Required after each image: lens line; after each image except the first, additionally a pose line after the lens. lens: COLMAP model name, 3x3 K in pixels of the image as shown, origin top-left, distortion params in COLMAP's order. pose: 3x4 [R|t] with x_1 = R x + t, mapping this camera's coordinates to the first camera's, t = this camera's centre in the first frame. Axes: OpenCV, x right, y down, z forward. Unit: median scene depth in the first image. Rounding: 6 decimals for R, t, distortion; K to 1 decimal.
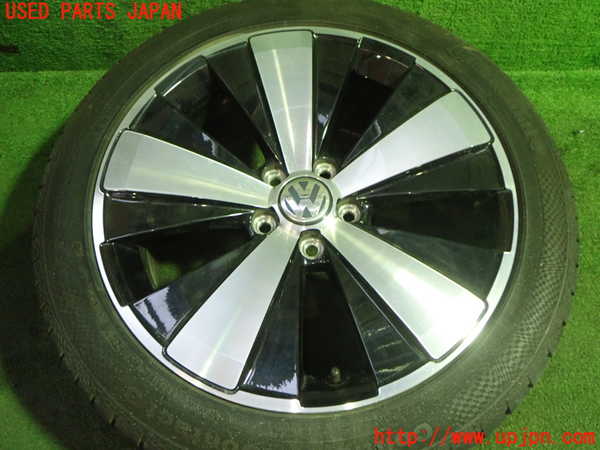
lens RADIAL K [[536.1, 0, 300.0], [0, 536.1, 225.0], [0, 0, 1]] dist [-0.047952, -0.005110]
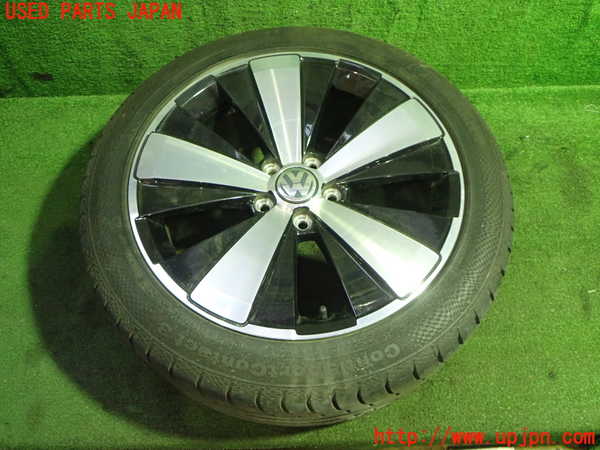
lens RADIAL K [[536.1, 0, 300.0], [0, 536.1, 225.0], [0, 0, 1]] dist [-0.047952, -0.005110]
pose [[0.999657, -0.020732, 0.015999, -0.004377], [0.021868, 0.996988, -0.074415, 0.137325], [-0.014408, 0.074740, 0.997099, -0.238412]]
